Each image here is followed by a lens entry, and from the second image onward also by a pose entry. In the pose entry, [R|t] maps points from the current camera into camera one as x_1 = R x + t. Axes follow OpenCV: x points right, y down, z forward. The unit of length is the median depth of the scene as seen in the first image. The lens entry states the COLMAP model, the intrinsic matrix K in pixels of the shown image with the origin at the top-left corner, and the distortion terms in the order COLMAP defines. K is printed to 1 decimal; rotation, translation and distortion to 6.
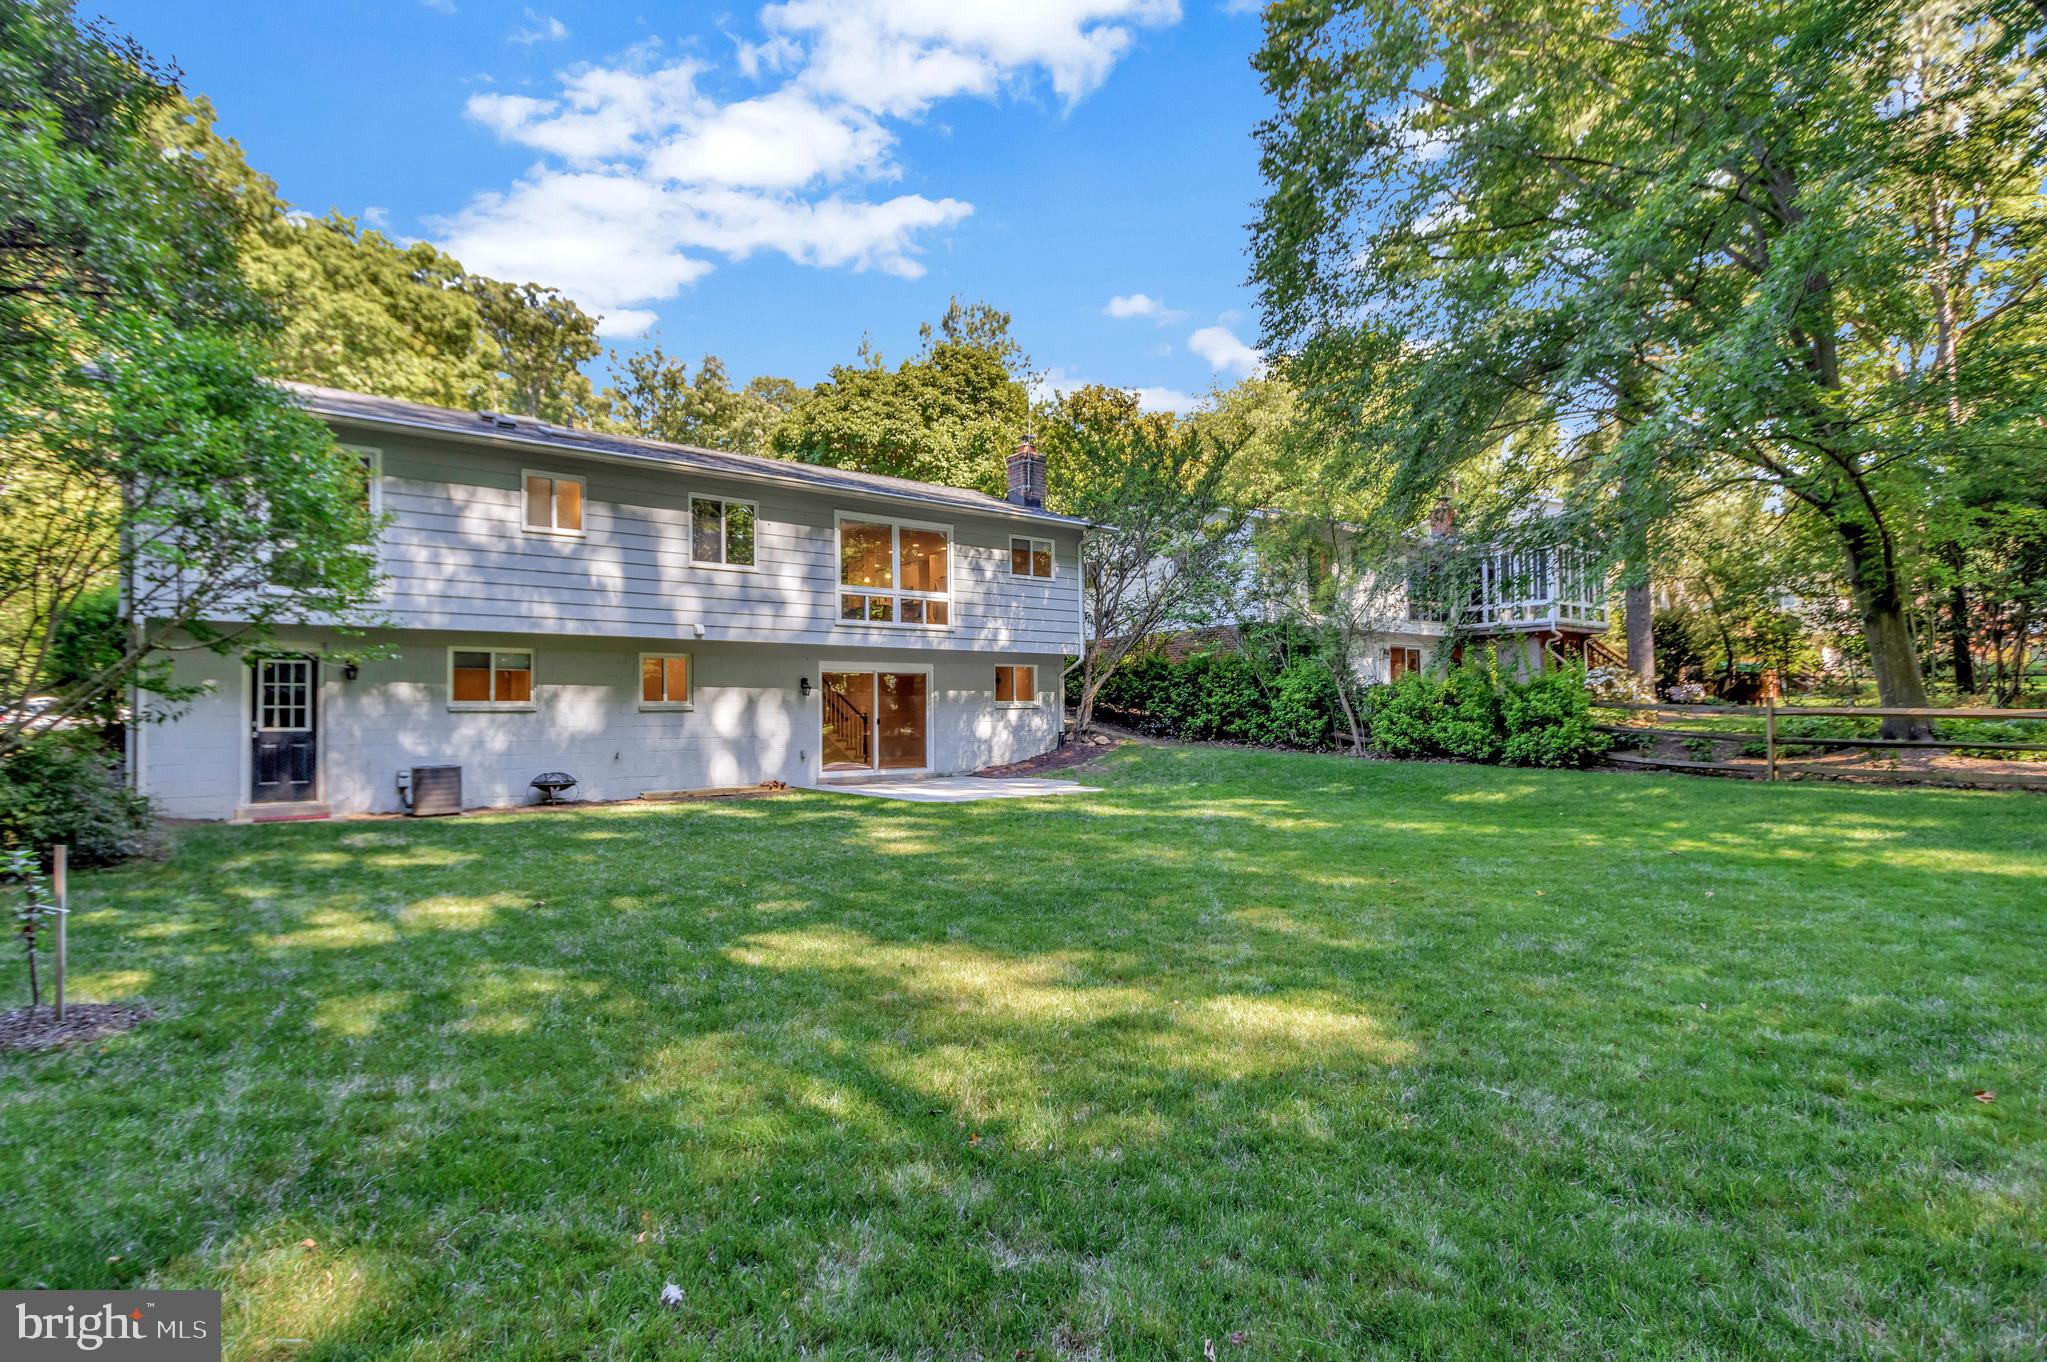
lens RADIAL K [[1090.3, 0, 1023.5], [0, 1090.3, 681.0], [0, 0, 1]] dist [-0.002218, -0.000058]
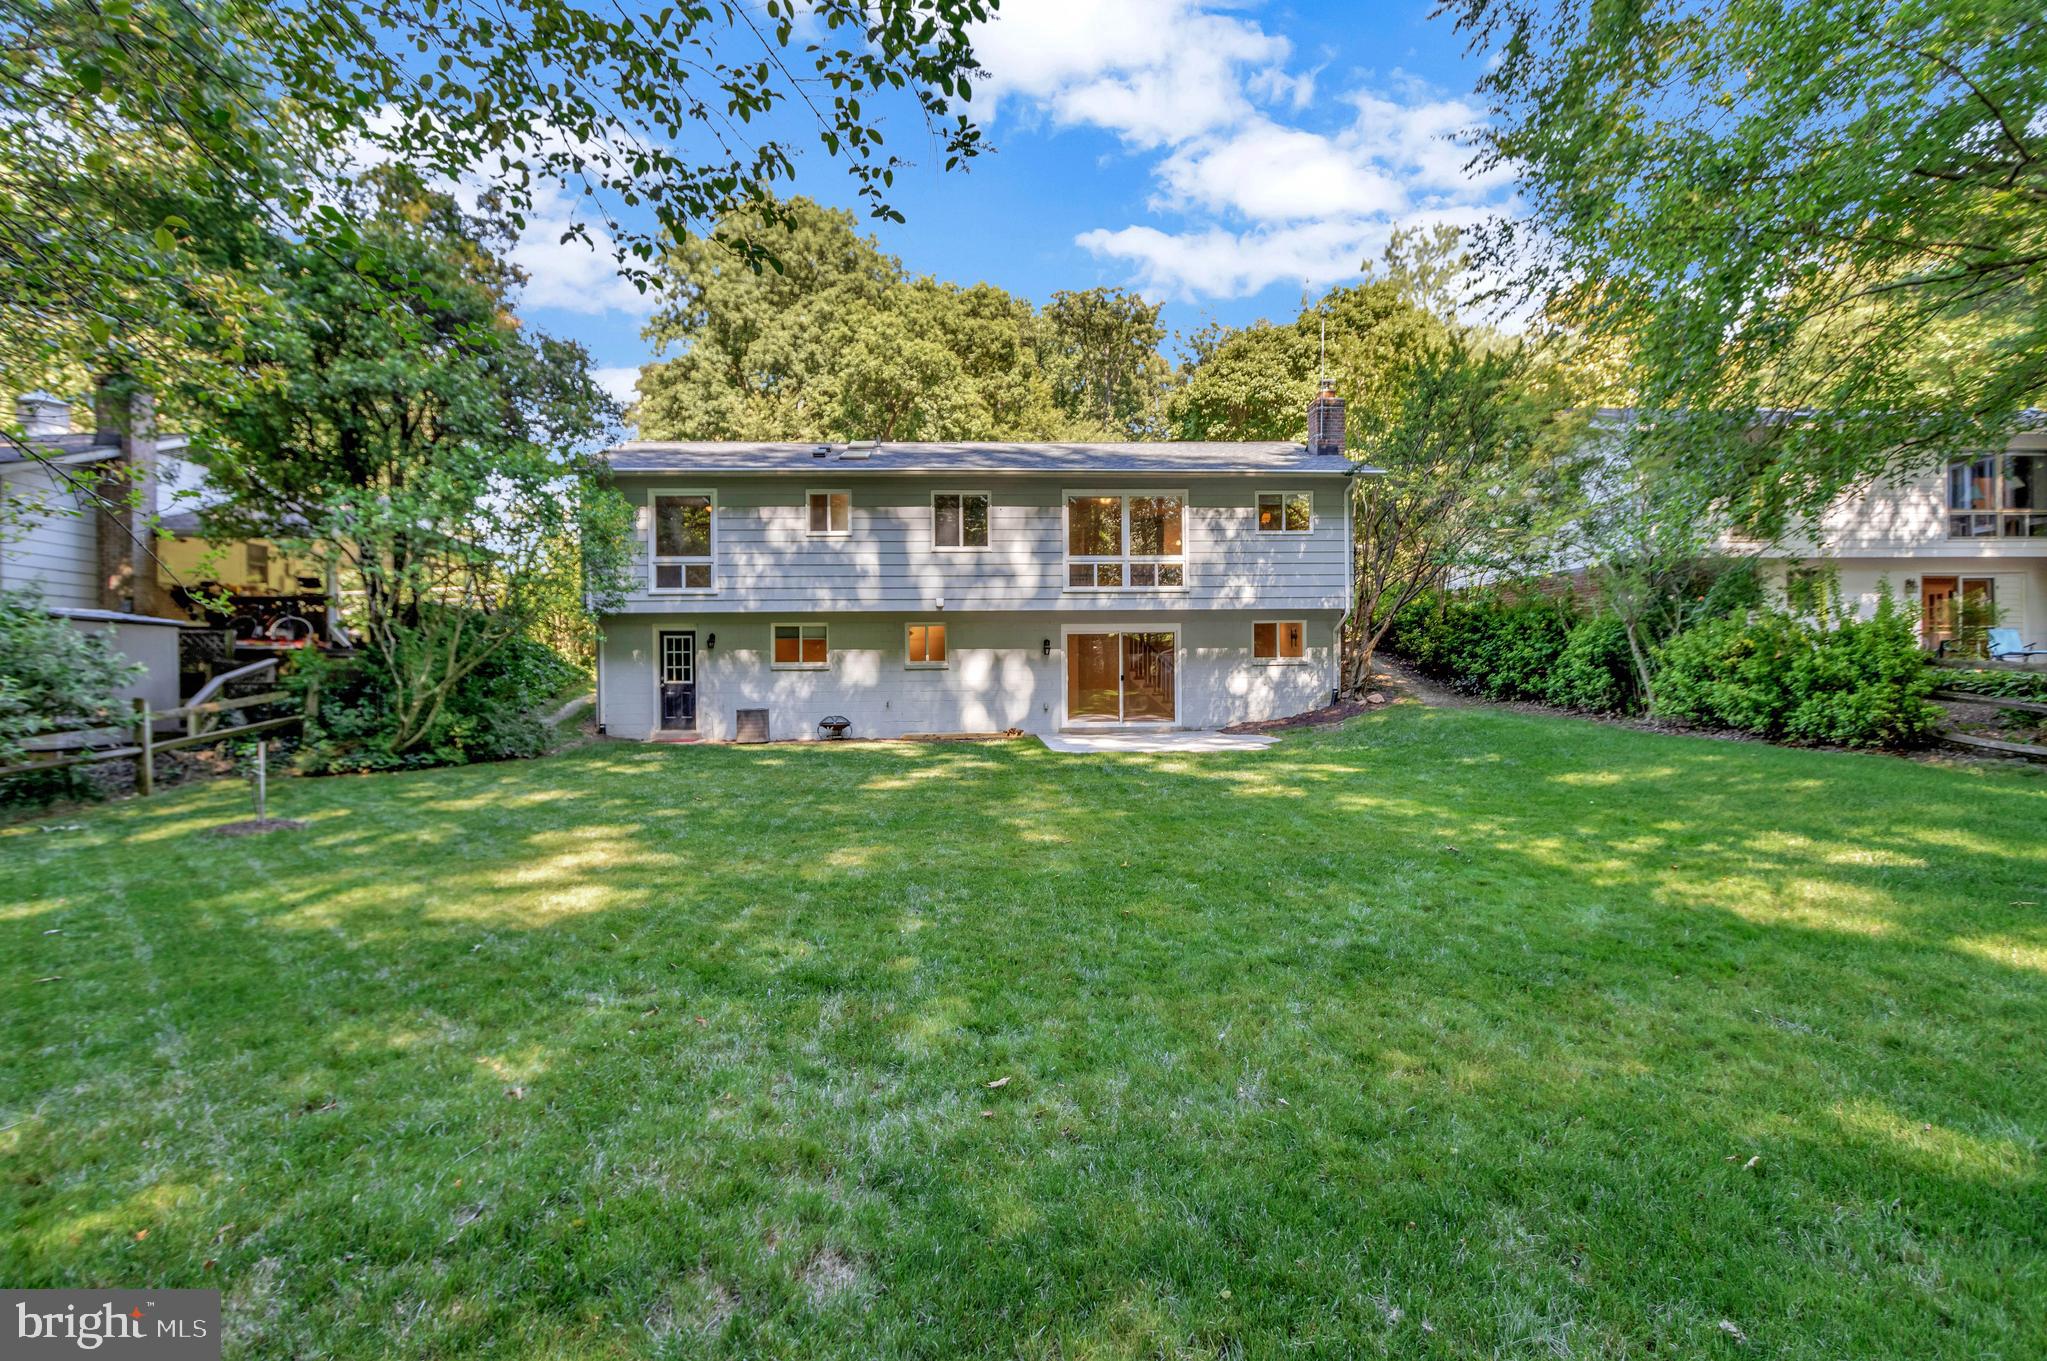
lens RADIAL K [[1090.3, 0, 1023.5], [0, 1090.3, 680.5], [0, 0, 1]] dist [-0.002218, -0.000058]
pose [[0.786228, 0.008697, -0.617876, 0.482013], [0.021485, 0.998912, 0.041398, -0.007576], [0.617563, -0.045824, 0.785185, 0.083712]]
